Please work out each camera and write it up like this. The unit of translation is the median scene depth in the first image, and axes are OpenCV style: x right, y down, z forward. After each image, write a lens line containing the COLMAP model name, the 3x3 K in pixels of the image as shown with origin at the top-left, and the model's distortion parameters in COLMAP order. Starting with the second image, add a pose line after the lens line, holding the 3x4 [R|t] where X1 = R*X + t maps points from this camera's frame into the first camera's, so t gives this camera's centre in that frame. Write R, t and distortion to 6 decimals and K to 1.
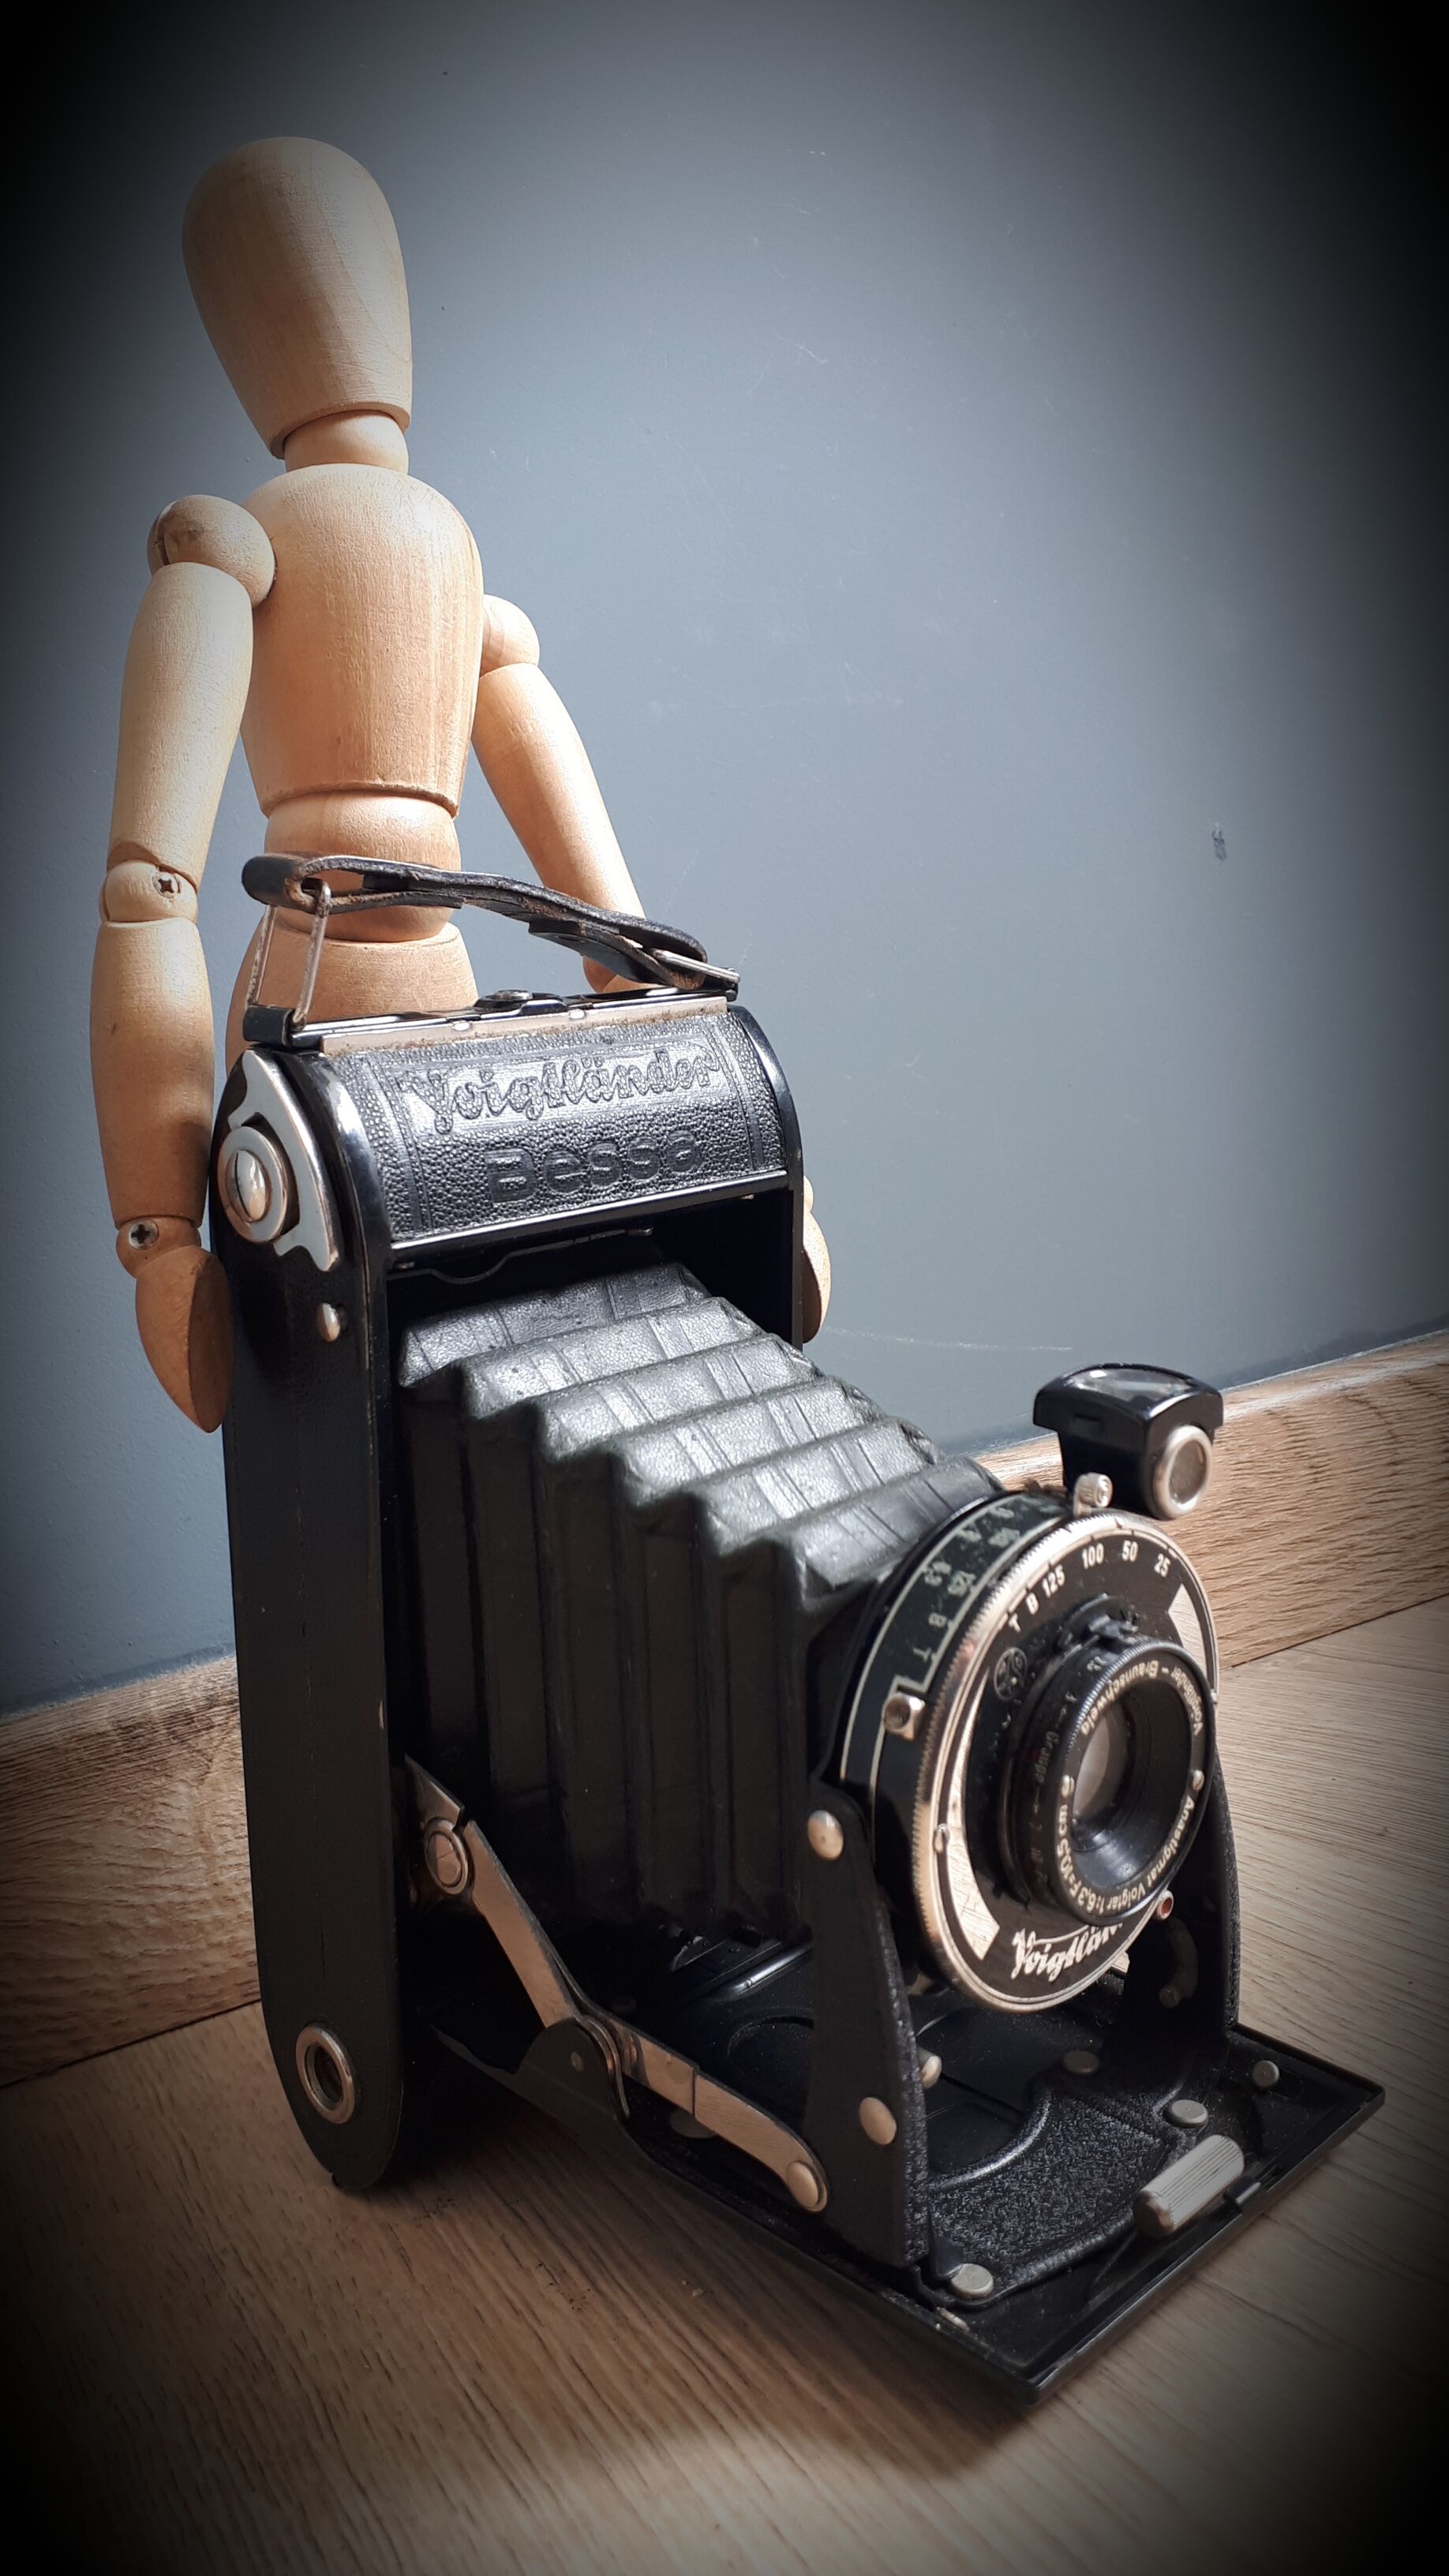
lens RADIAL K [[2121.9, 0, 724.5], [0, 2121.9, 1288.0], [0, 0, 1]] dist [0.161586, -0.439226]
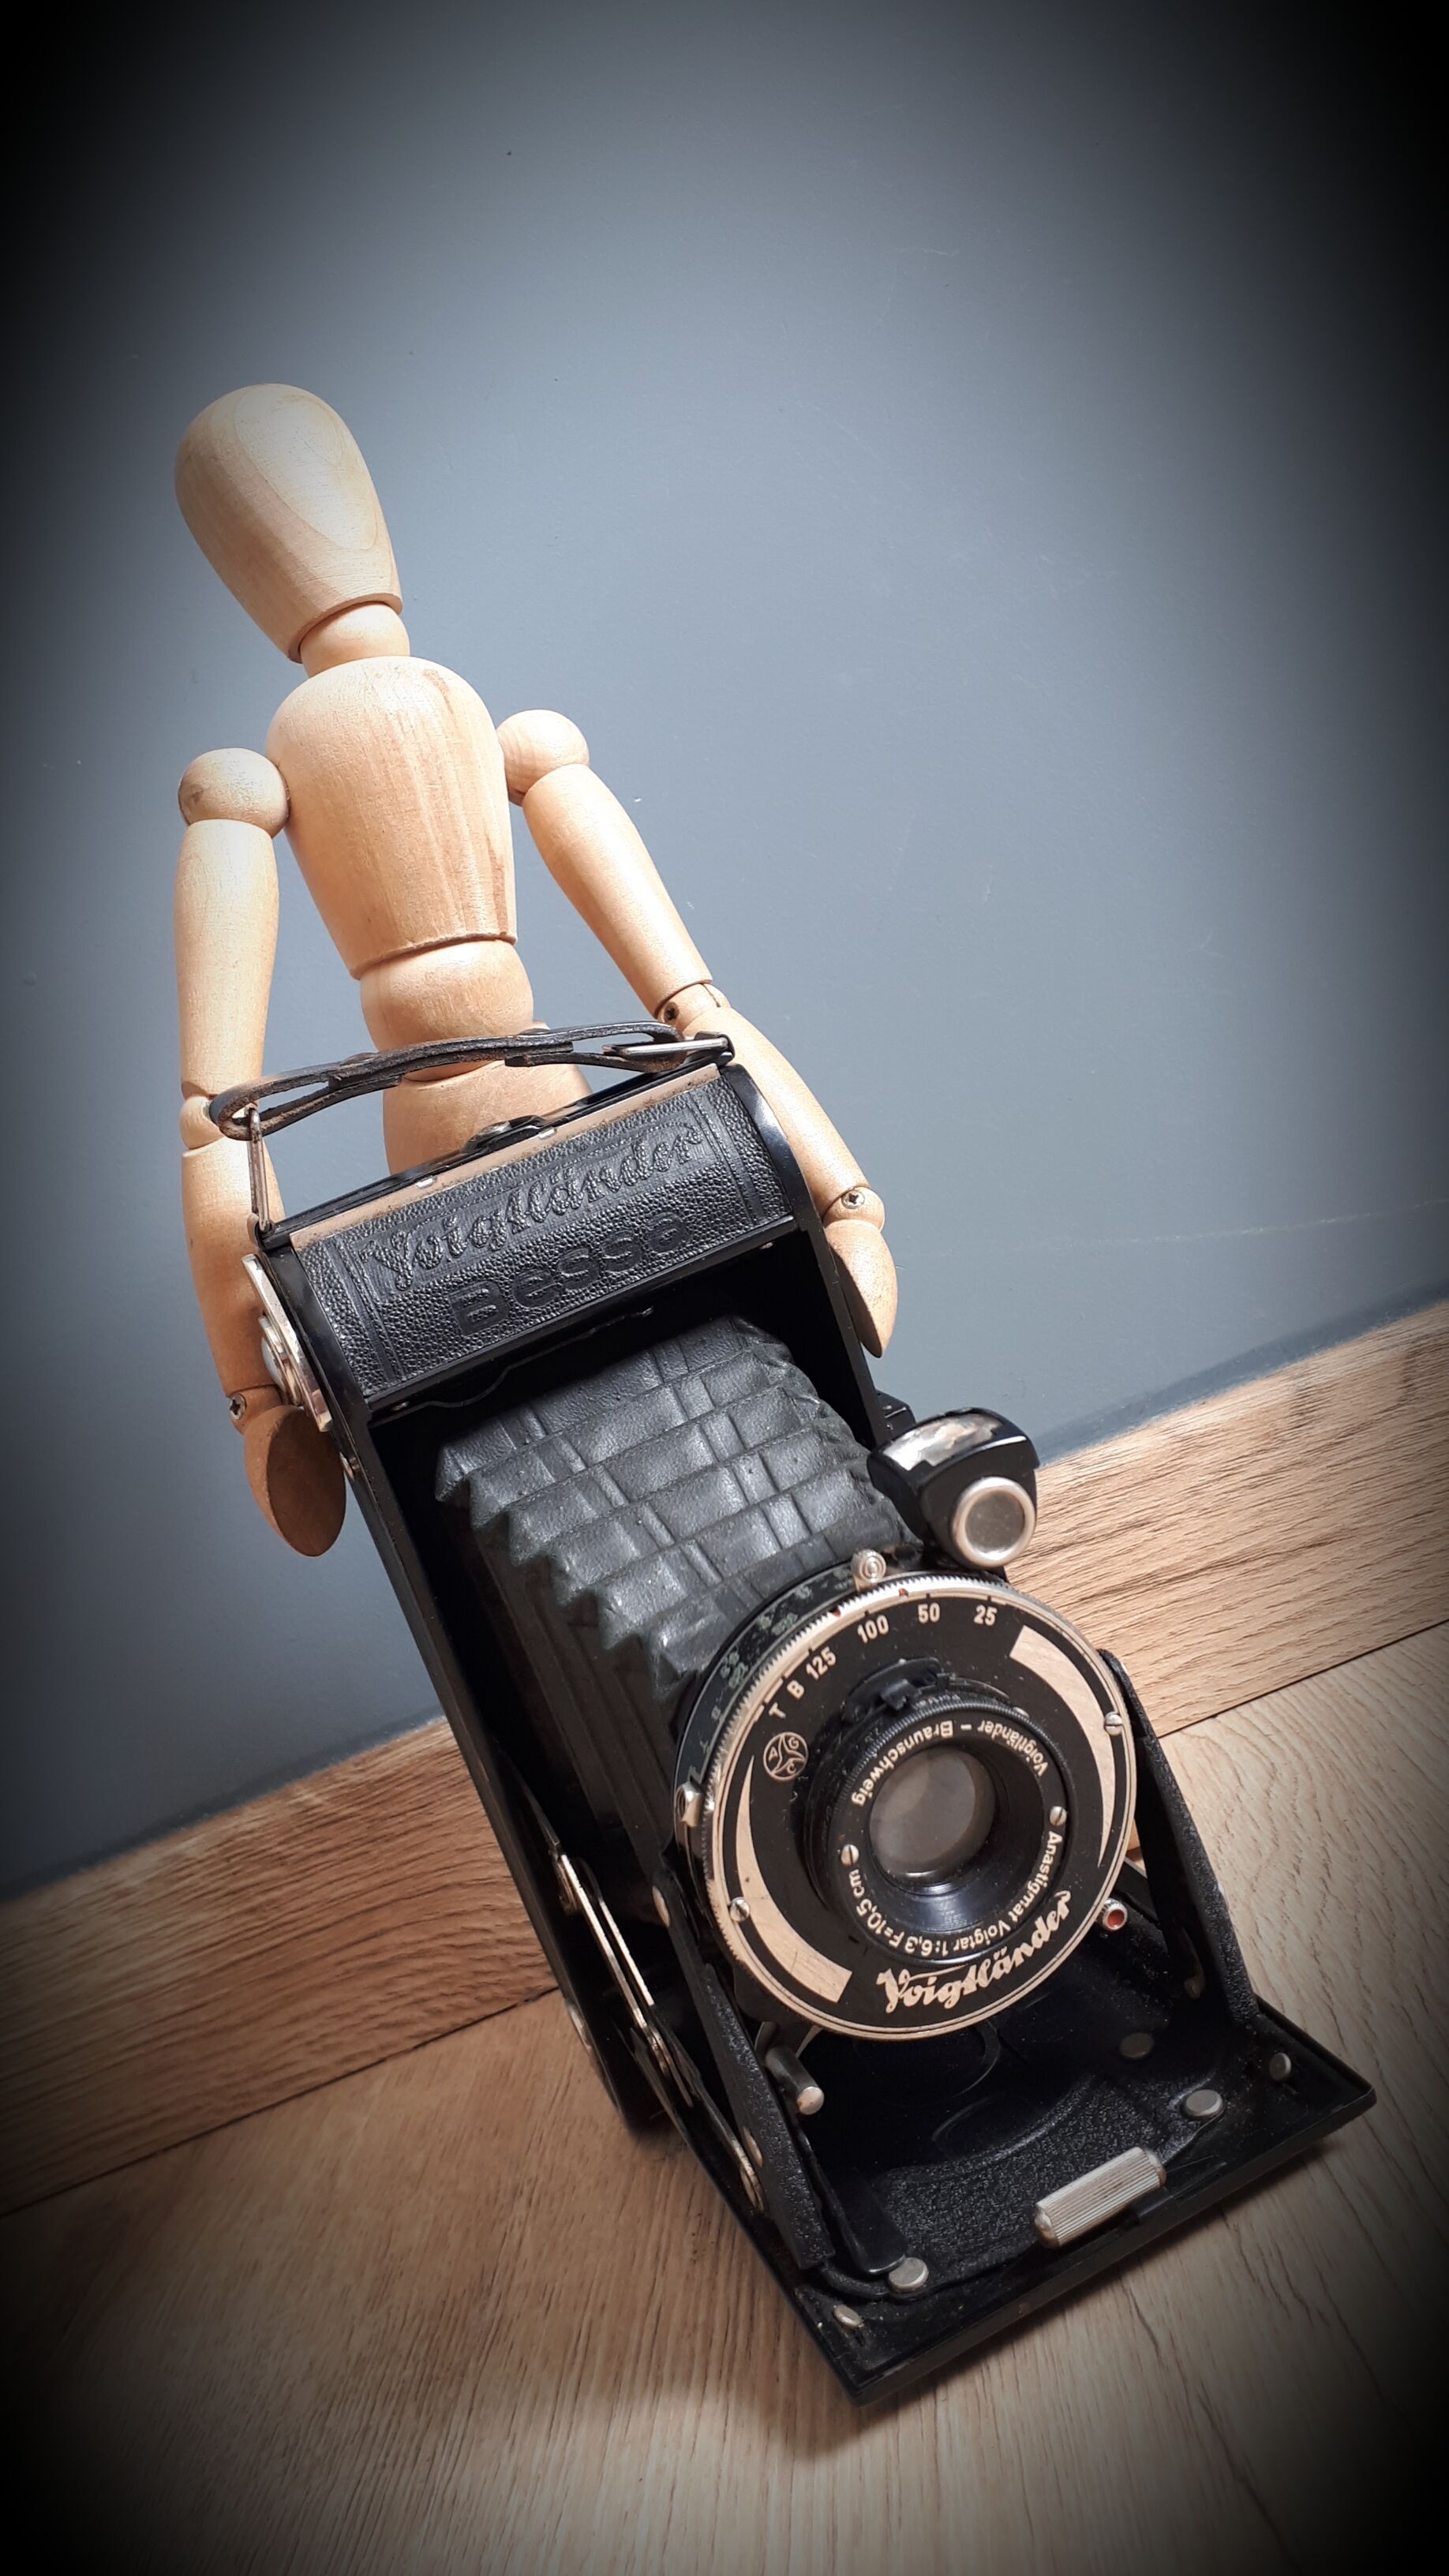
lens RADIAL K [[2126.2, 0, 724.5], [0, 2126.2, 1288.0], [0, 0, 1]] dist [0.192212, -0.581636]
pose [[0.859030, -0.161637, -0.485737, 0.595625], [0.219717, 0.973419, 0.064650, -0.112720], [0.462376, -0.162261, 0.871711, 0.067031]]
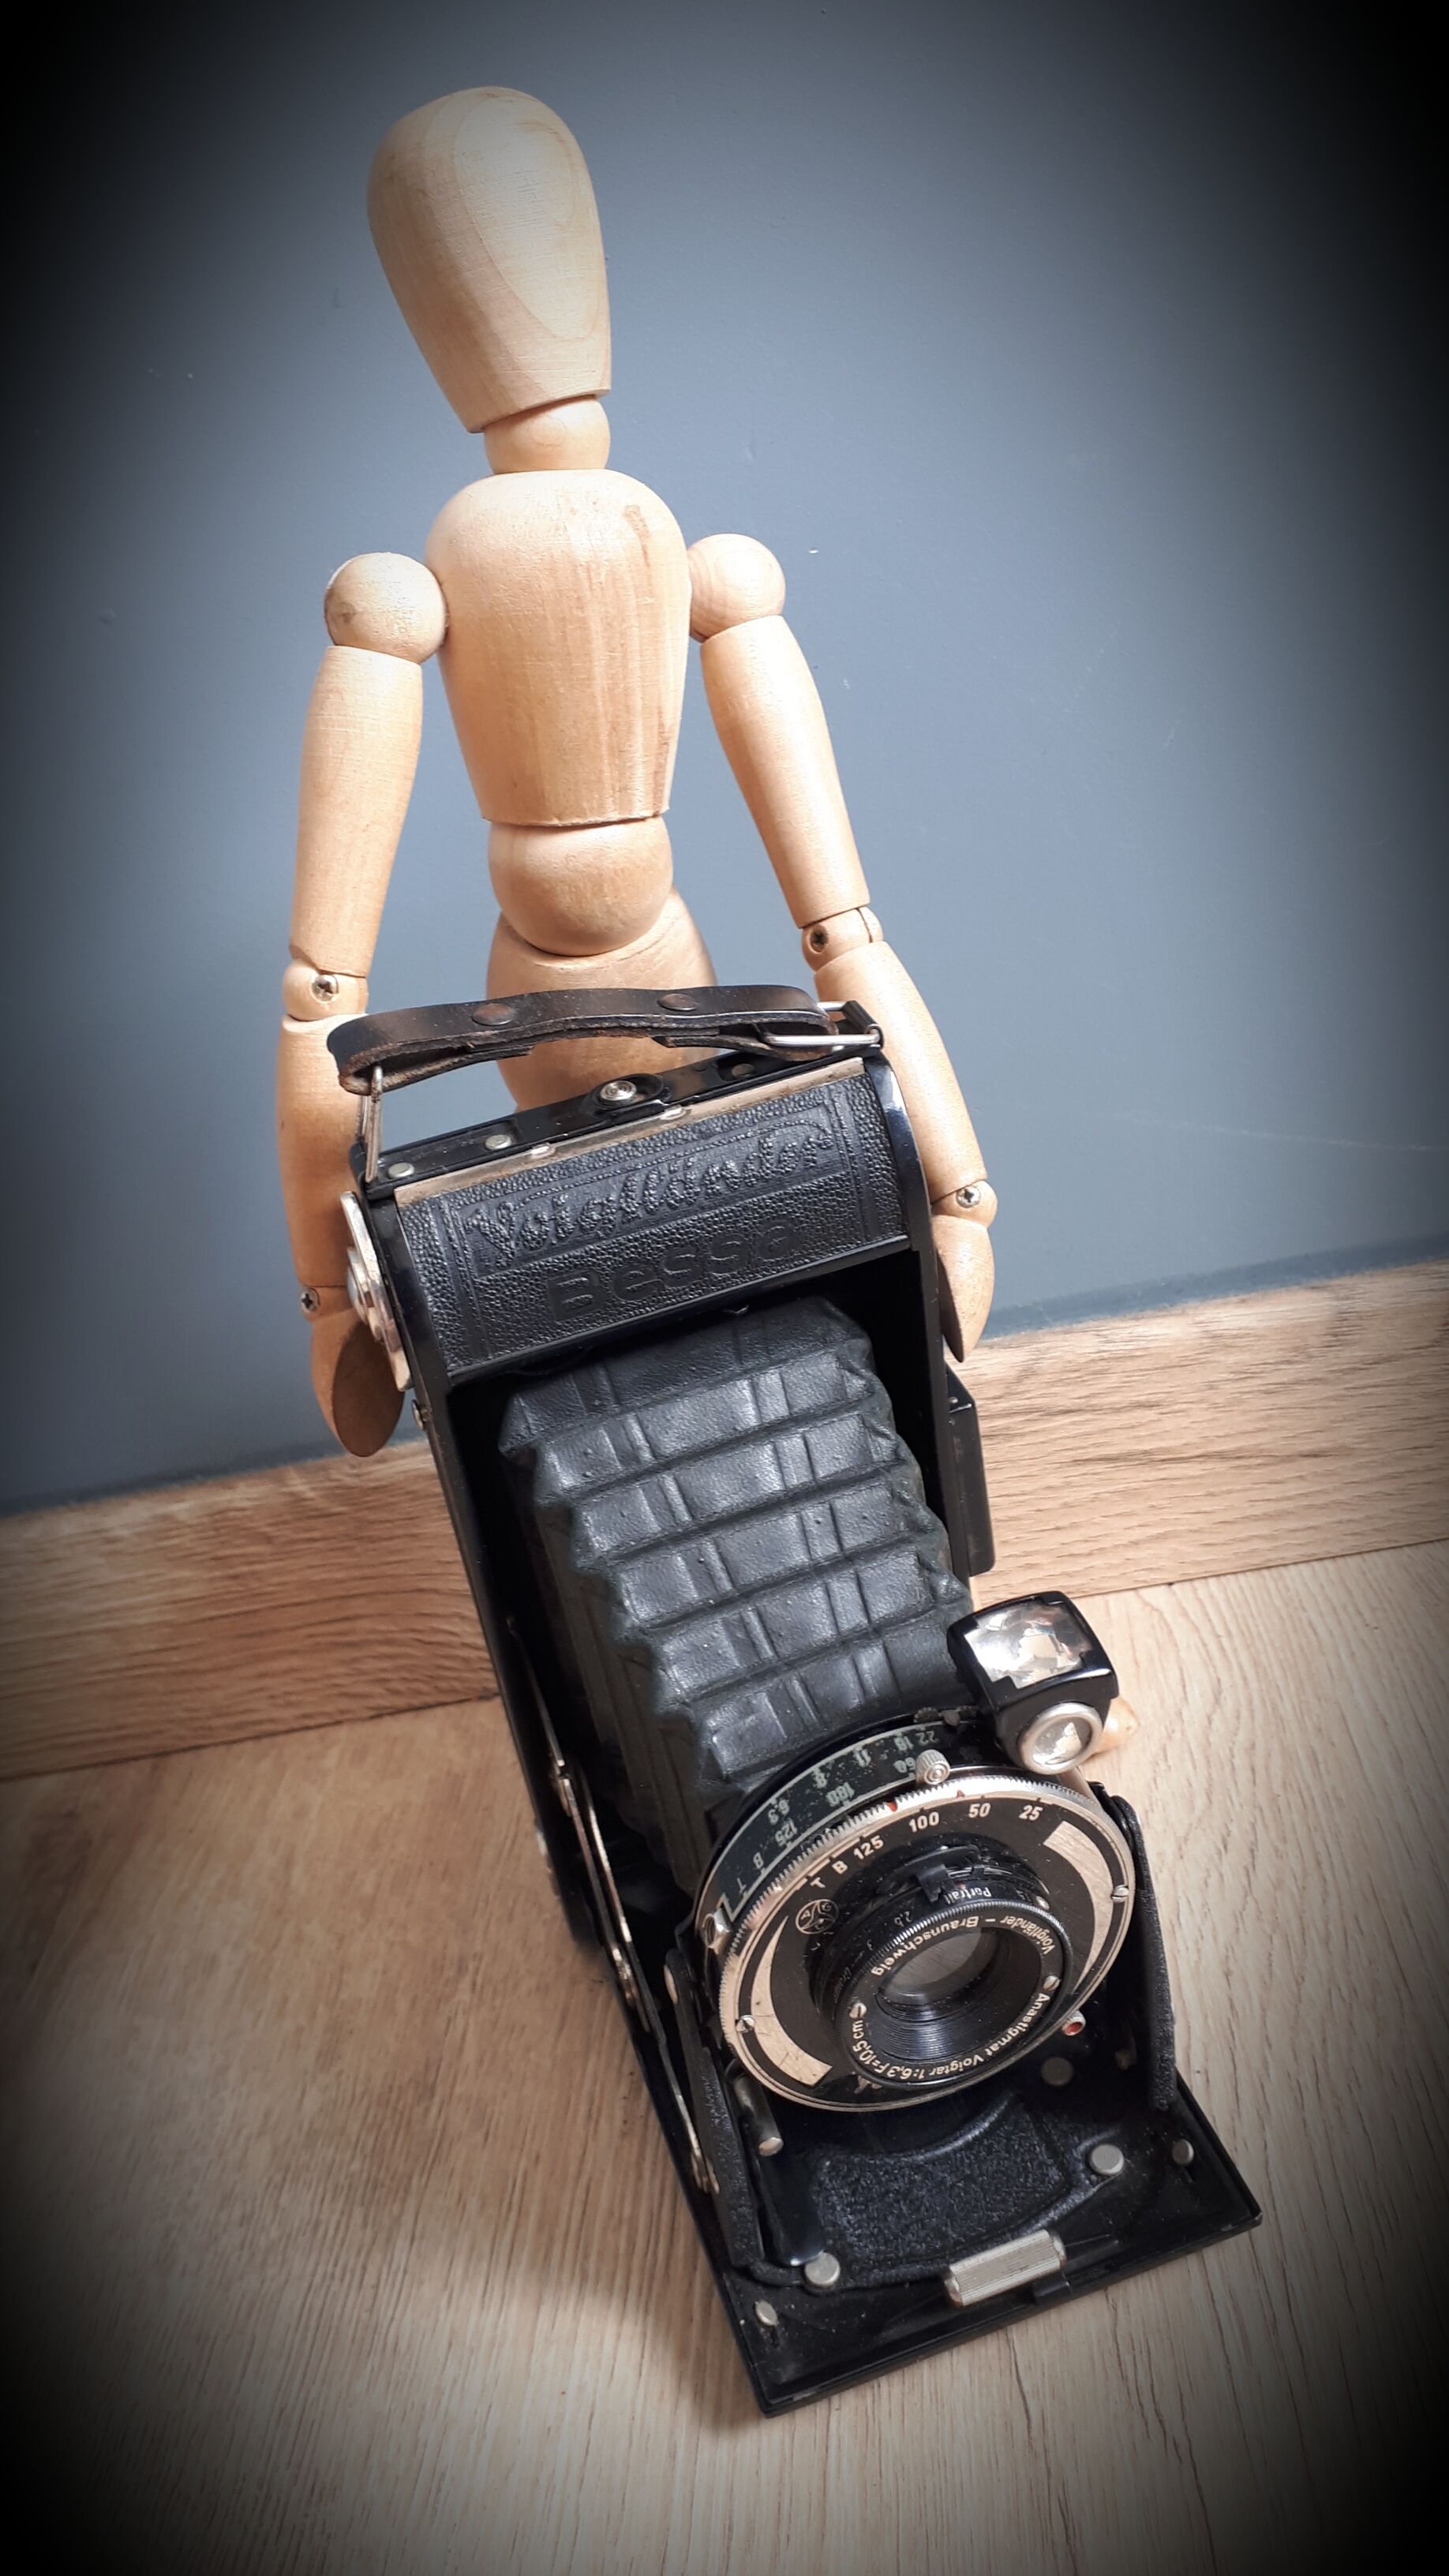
lens RADIAL K [[2126.2, 0, 724.5], [0, 2126.2, 1288.0], [0, 0, 1]] dist [0.192212, -0.581636]
pose [[0.876527, 0.170806, -0.450029, 0.486796], [0.026702, 0.916232, 0.399758, -0.519783], [0.480612, -0.362415, 0.798541, 0.158242]]
